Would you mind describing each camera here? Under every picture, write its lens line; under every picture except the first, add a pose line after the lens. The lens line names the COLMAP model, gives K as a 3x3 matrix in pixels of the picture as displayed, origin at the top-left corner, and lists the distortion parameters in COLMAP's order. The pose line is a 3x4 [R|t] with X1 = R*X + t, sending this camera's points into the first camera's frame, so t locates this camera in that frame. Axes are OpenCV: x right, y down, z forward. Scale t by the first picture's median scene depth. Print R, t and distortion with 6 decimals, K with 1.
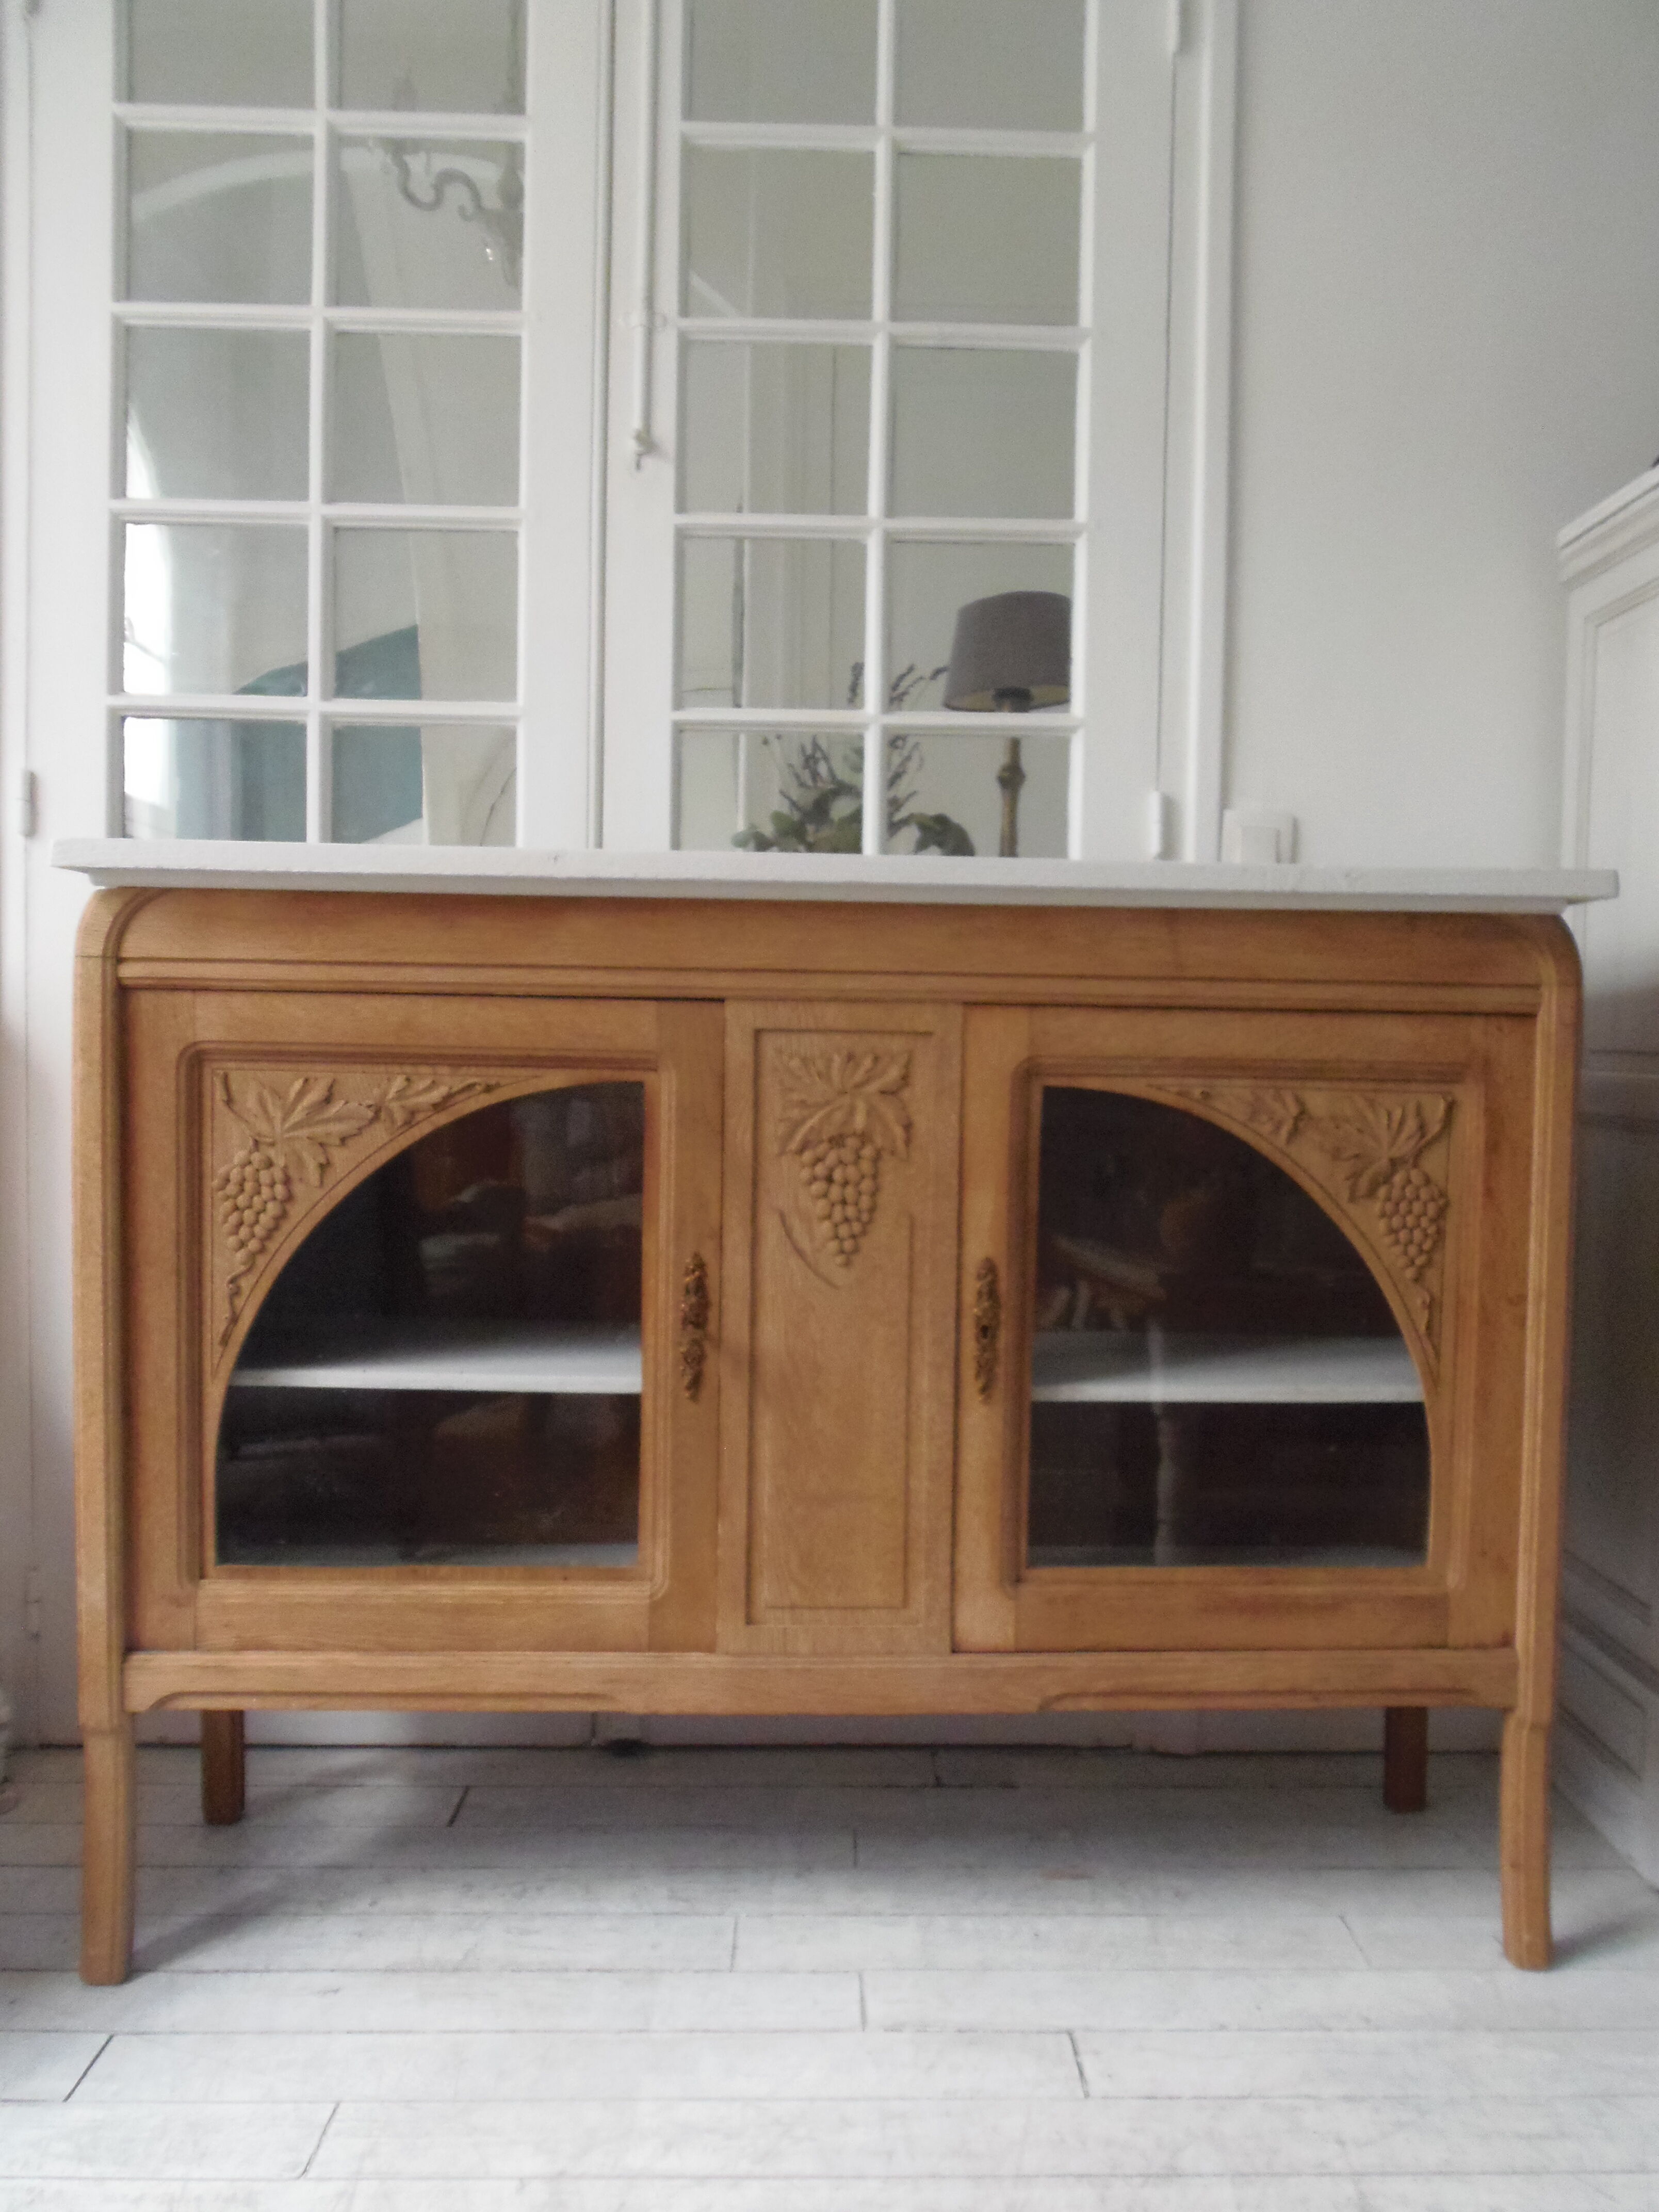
lens RADIAL K [[1637.9, 0, 858.0], [0, 1637.9, 1126.1], [0, 0, 1]] dist [-0.013722, 0.004524]
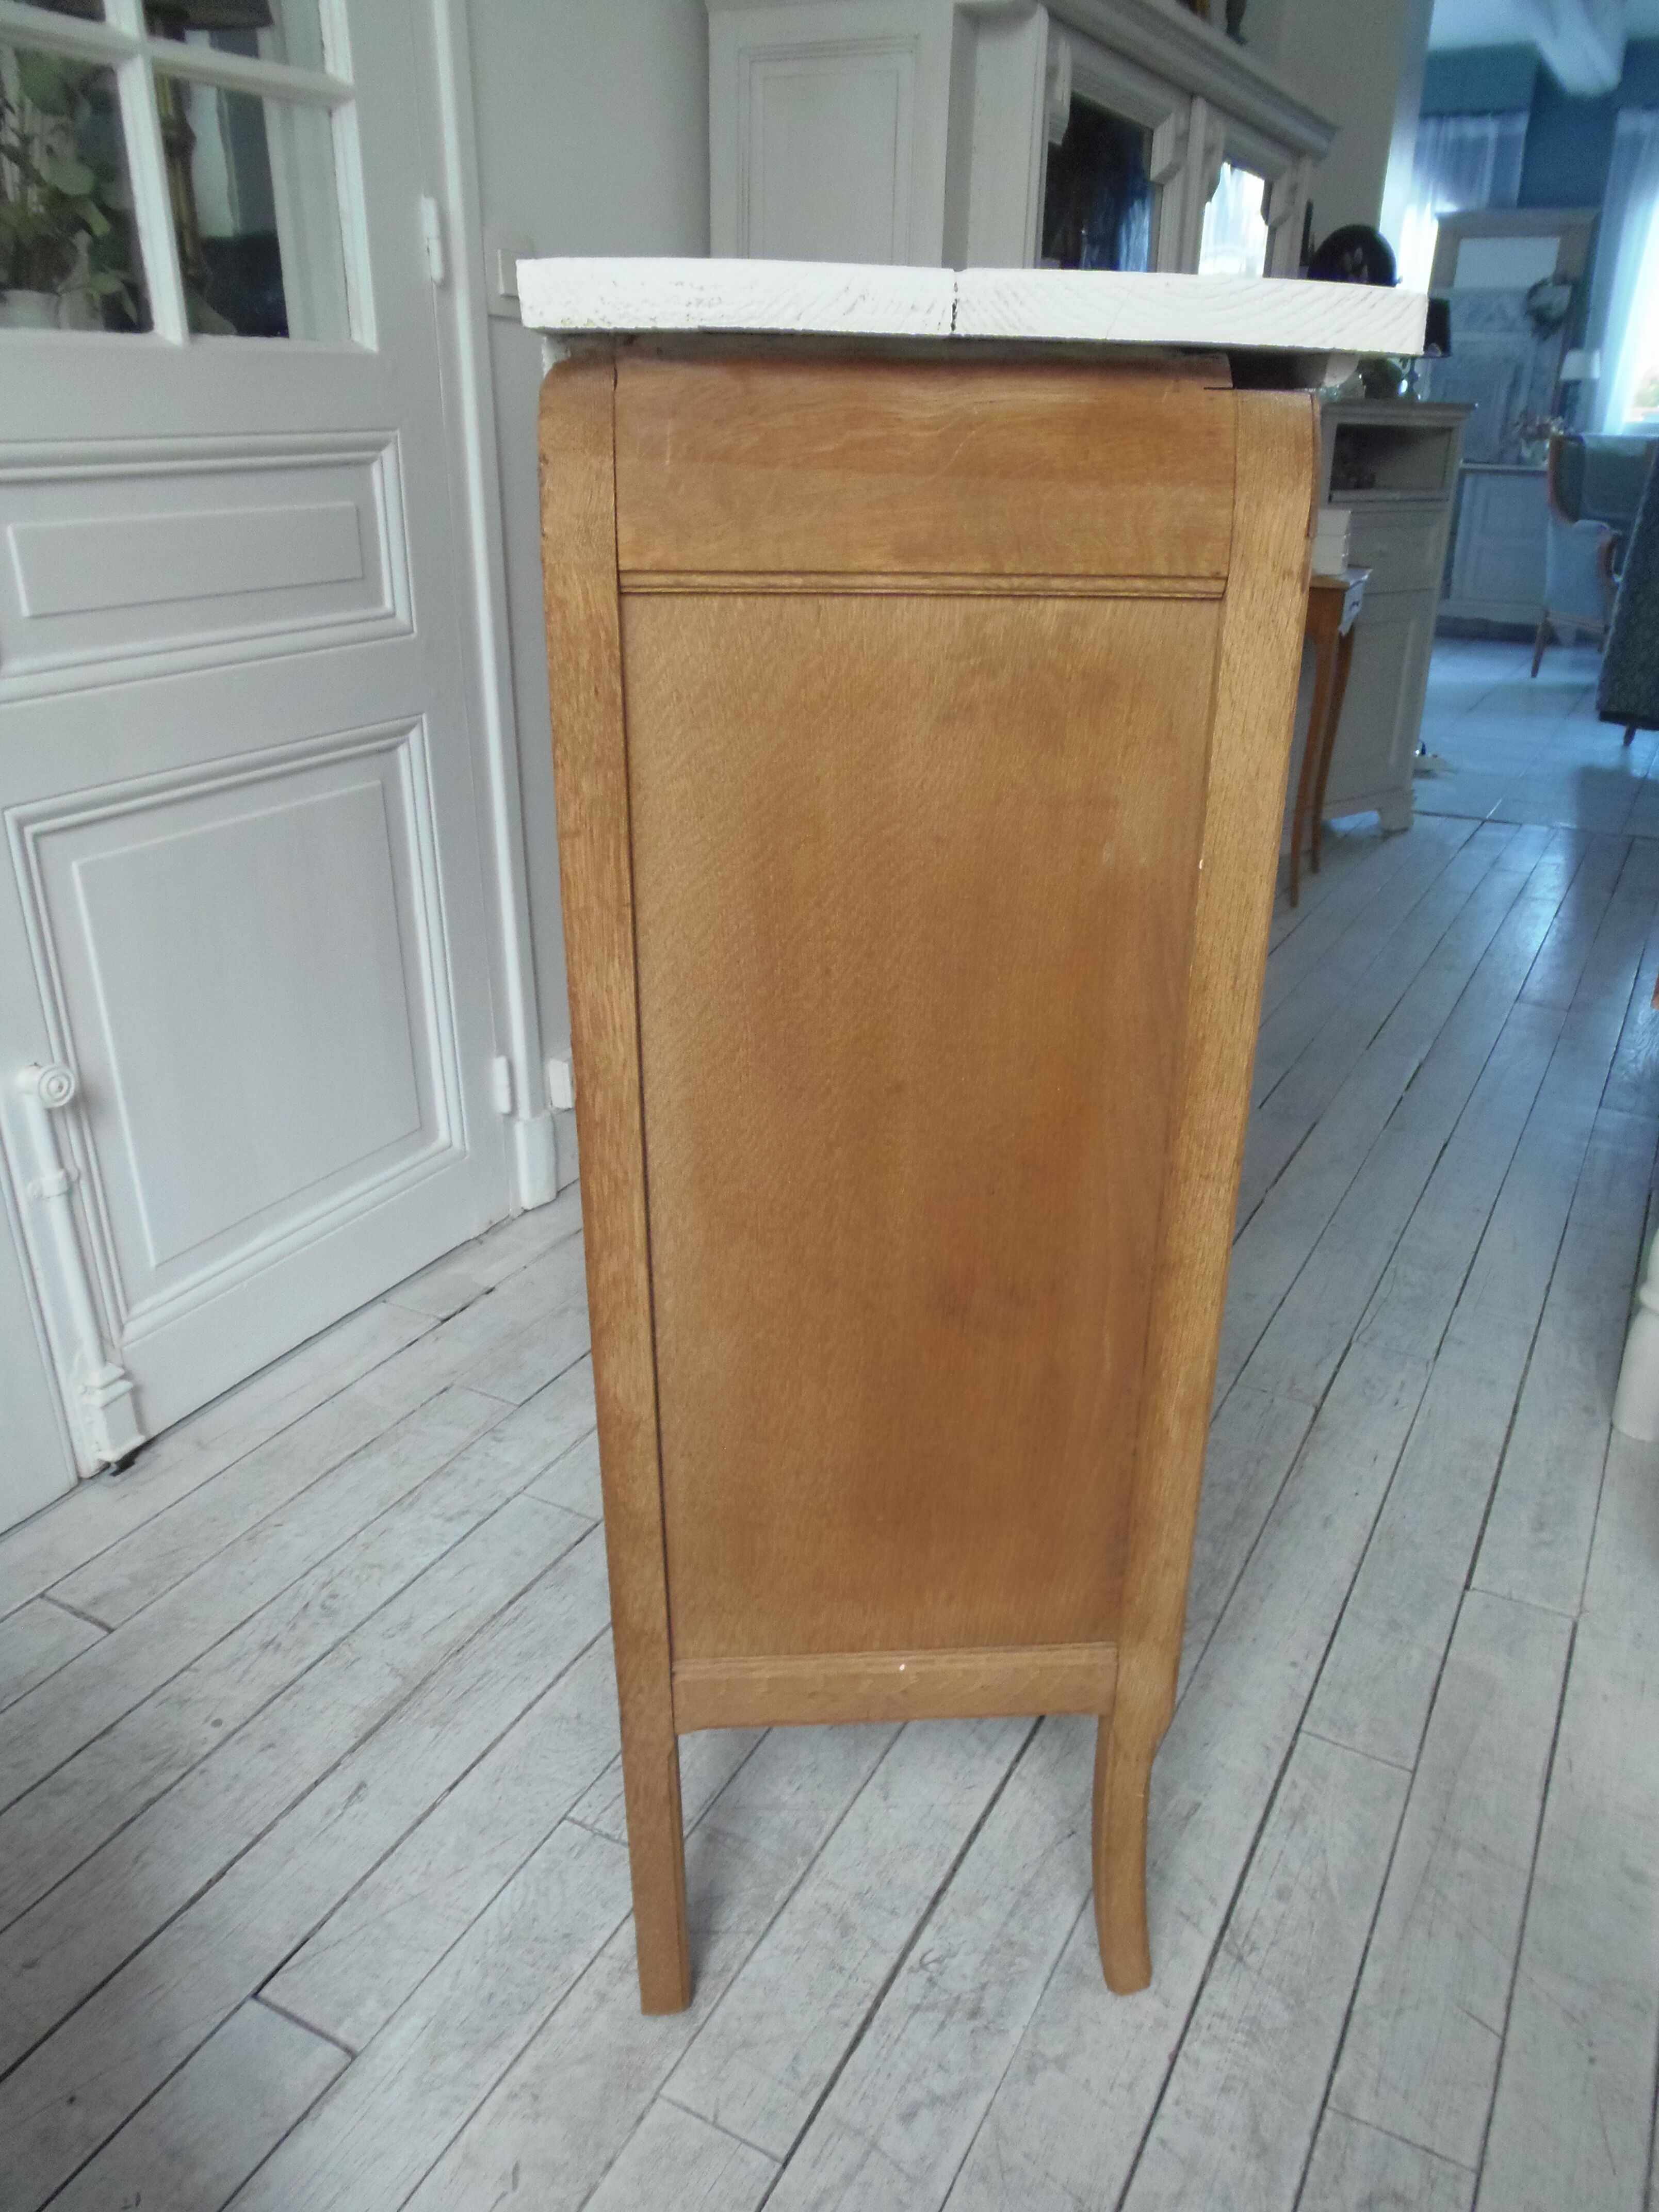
lens RADIAL K [[1637.9, 0, 847.8], [0, 1637.9, 1126.1], [0, 0, 1]] dist [-0.013722, 0.004524]
pose [[0.478752, -0.364394, 0.798758, -0.744968], [0.028139, 0.915700, 0.400877, -0.121860], [-0.877499, -0.169444, 0.448646, 0.440586]]
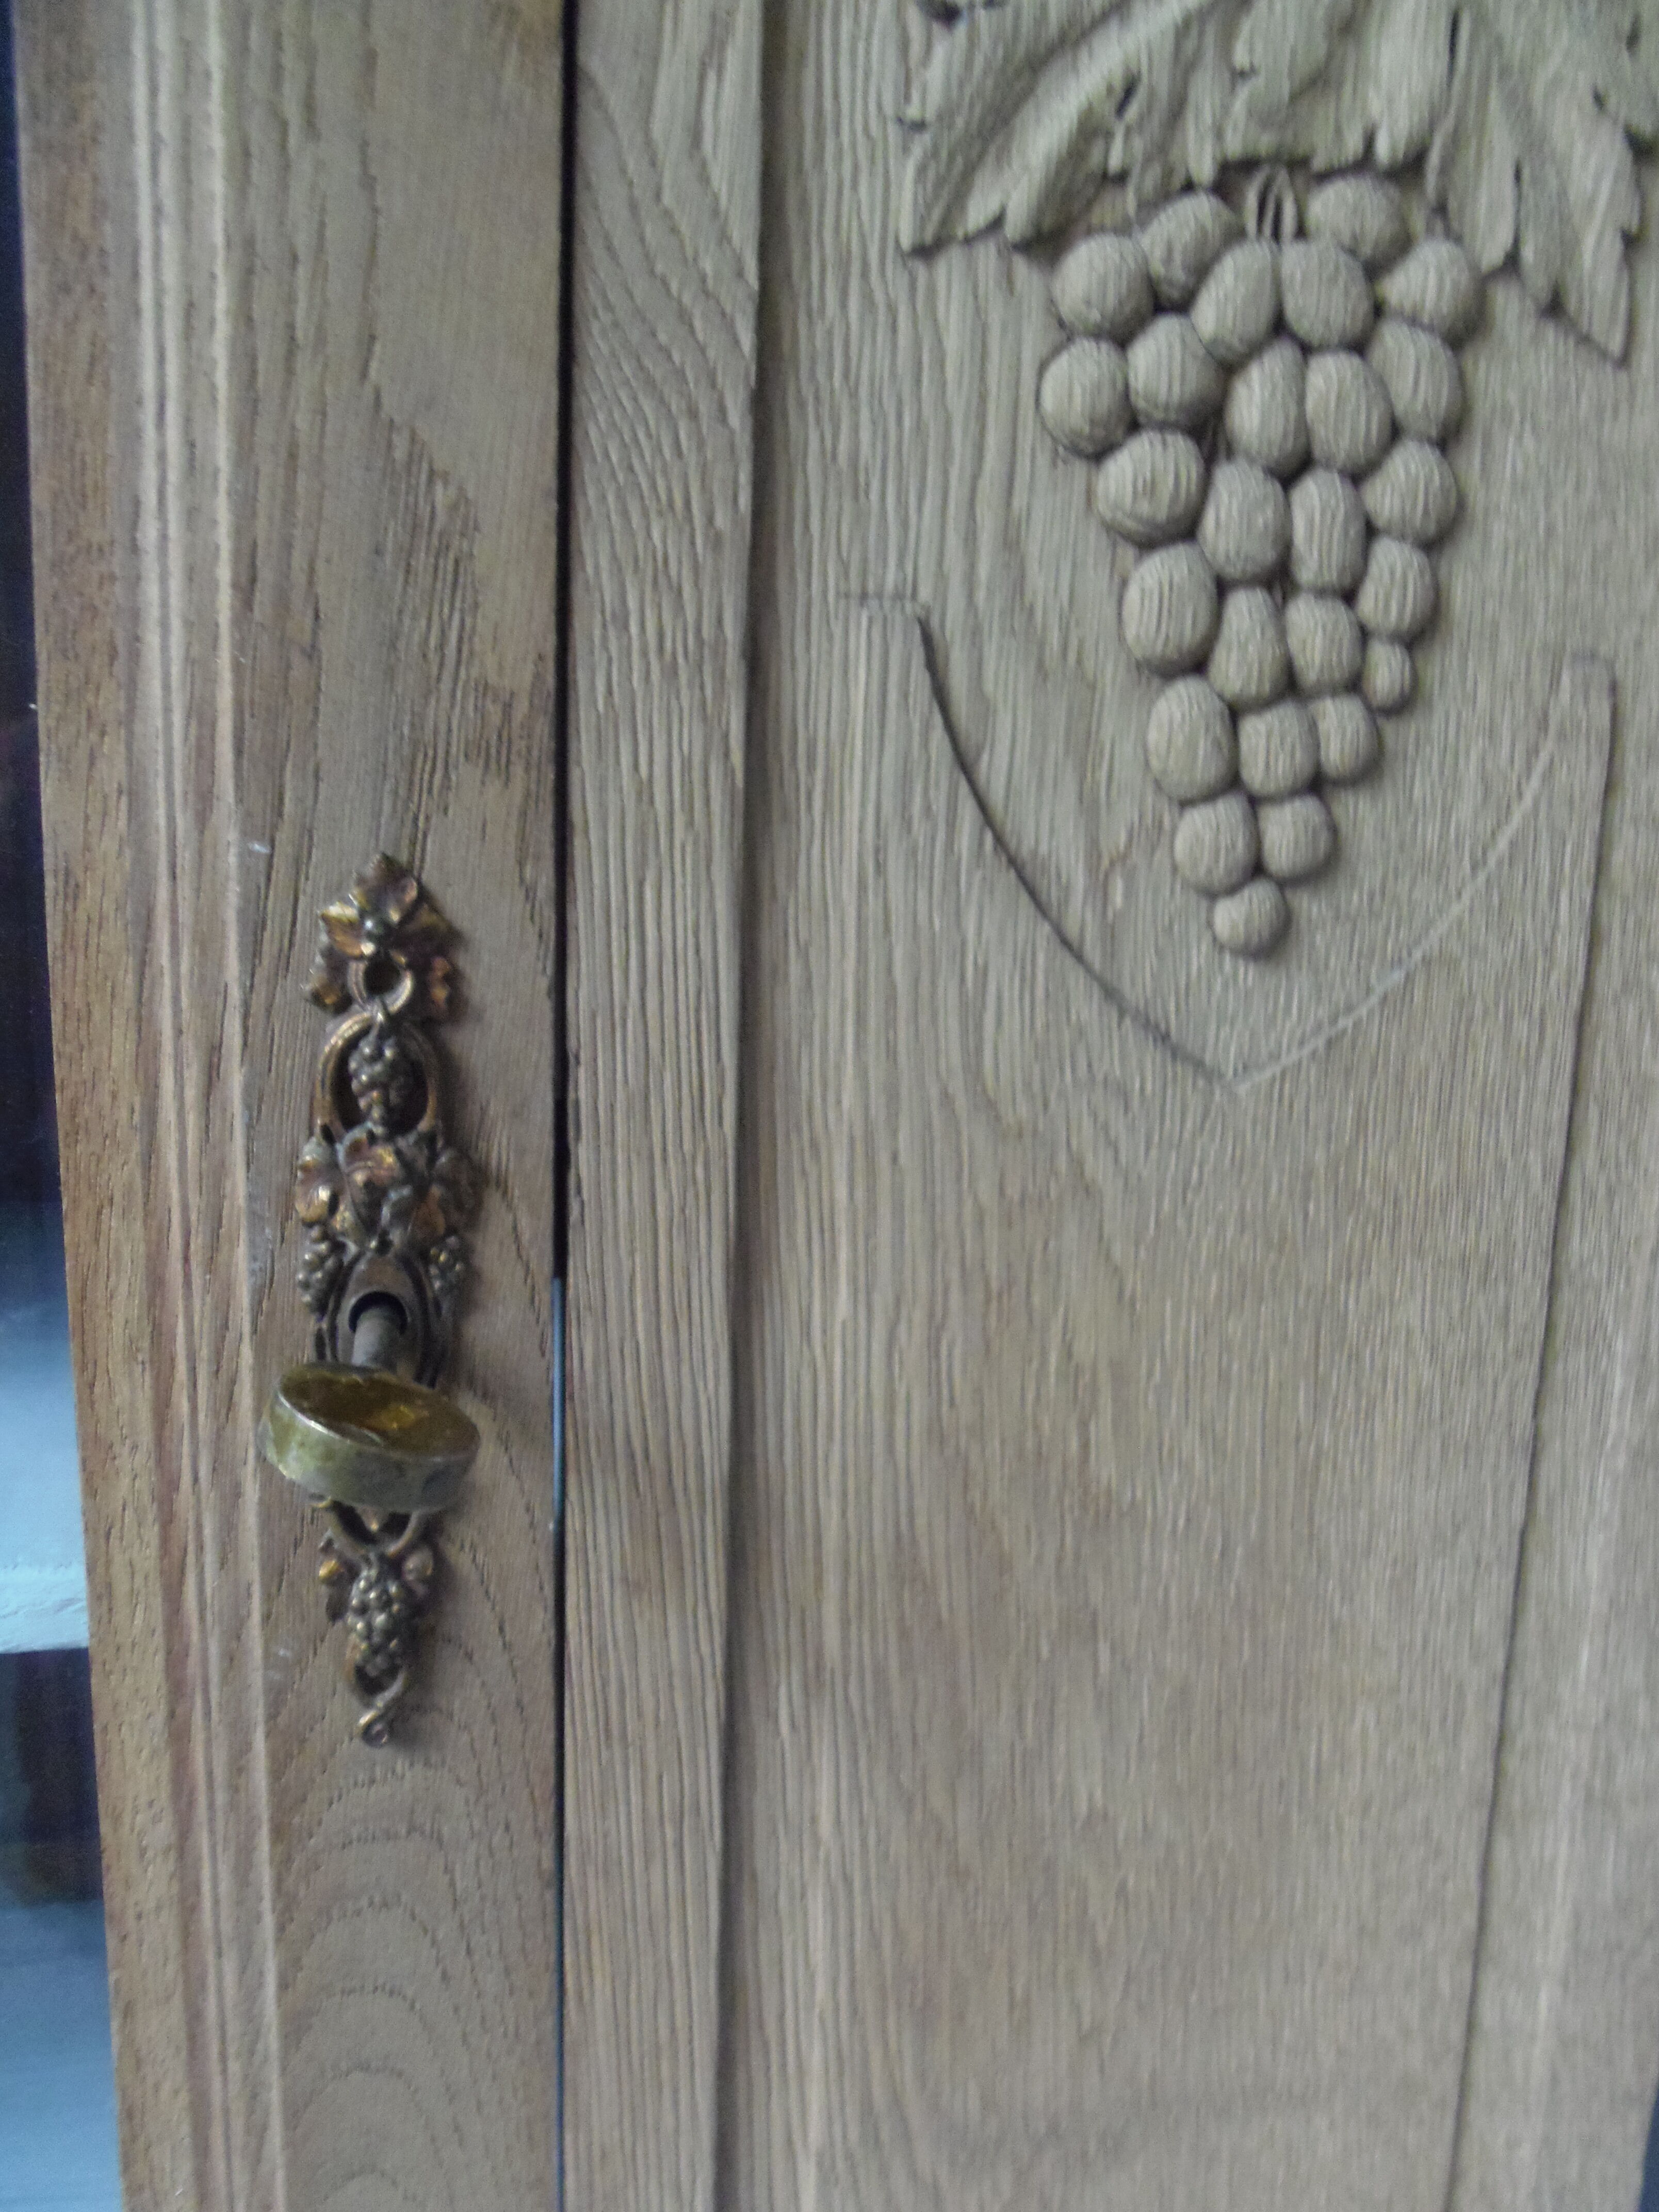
lens RADIAL K [[1637.9, 0, 867.1], [0, 1637.9, 1156.3], [0, 0, 1]] dist [-0.013722, 0.004524]
pose [[0.983433, -0.011784, 0.180889, -0.082979], [-0.012904, 0.990802, 0.134701, 0.084051], [-0.180813, -0.134804, 0.974235, 0.834537]]
